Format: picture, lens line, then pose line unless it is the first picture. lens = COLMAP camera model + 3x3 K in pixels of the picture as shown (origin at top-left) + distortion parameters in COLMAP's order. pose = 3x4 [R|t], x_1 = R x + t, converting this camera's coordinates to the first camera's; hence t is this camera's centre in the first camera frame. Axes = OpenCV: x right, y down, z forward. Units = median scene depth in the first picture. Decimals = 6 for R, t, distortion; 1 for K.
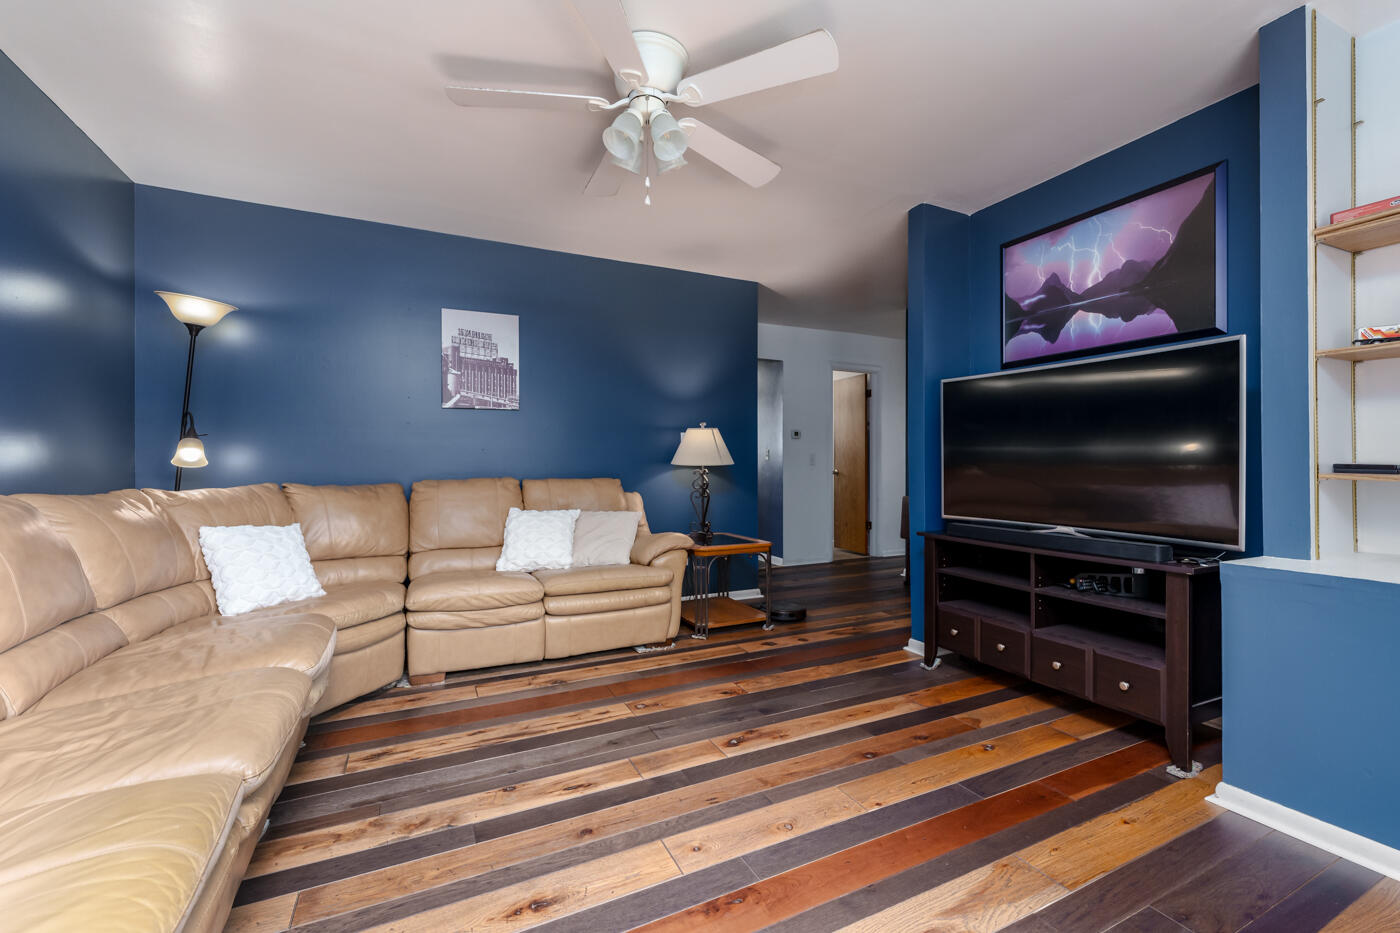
lens RADIAL K [[595.1, 0, 703.5], [0, 595.1, 467.7], [0, 0, 1]] dist [-0.005167, 0.000732]
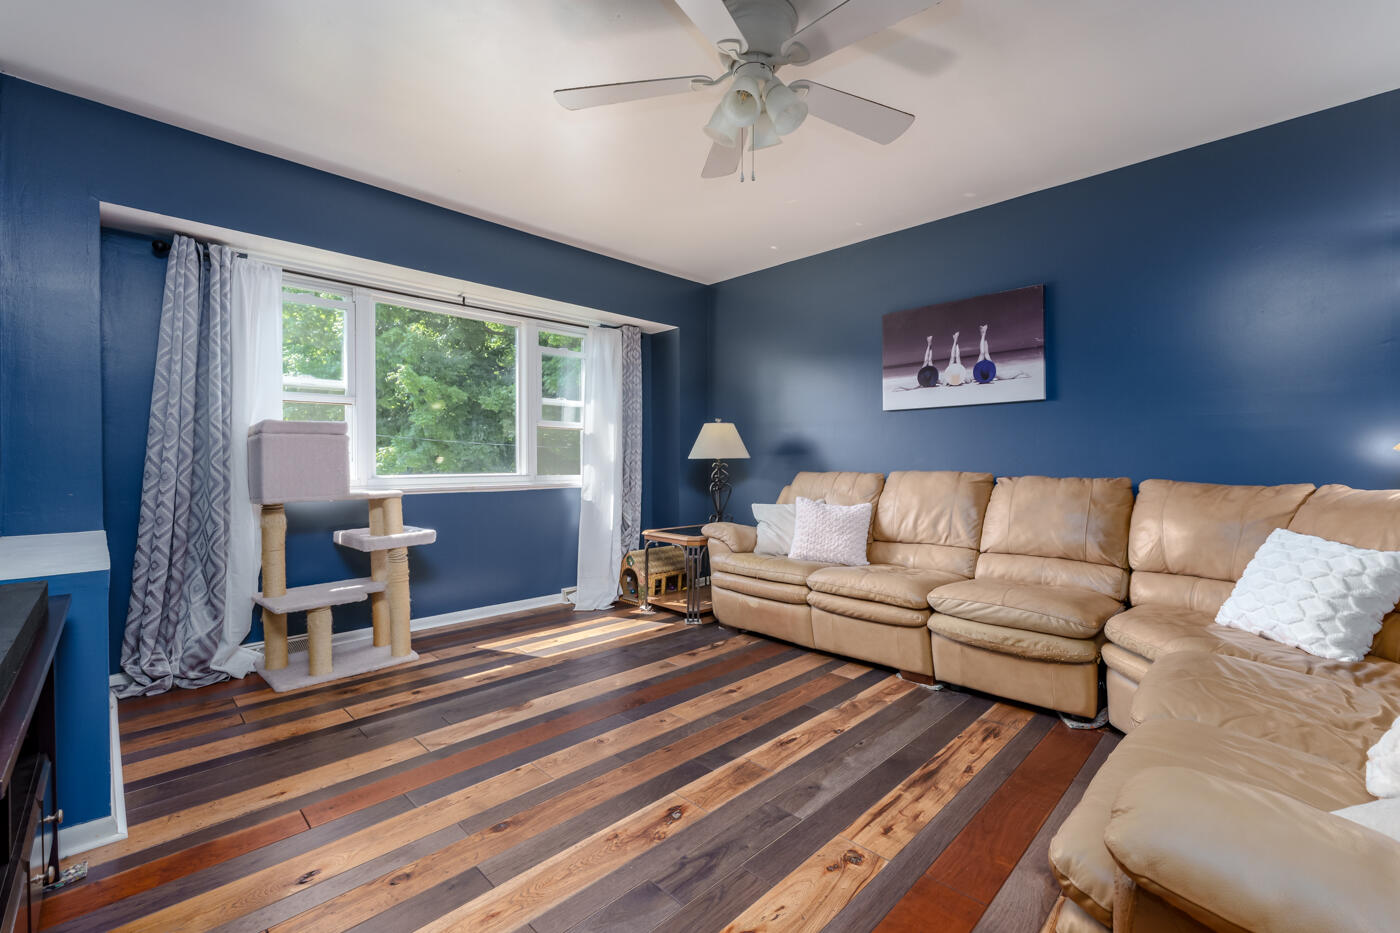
lens RADIAL K [[595.1, 0, 704.9], [0, 595.1, 466.6], [0, 0, 1]] dist [-0.005167, 0.000732]
pose [[-0.948401, 0.000738, -0.317071, 0.272020], [0.000482, 0.999999, 0.000885, 0.009089], [0.317072, 0.000687, -0.948401, 1.828053]]
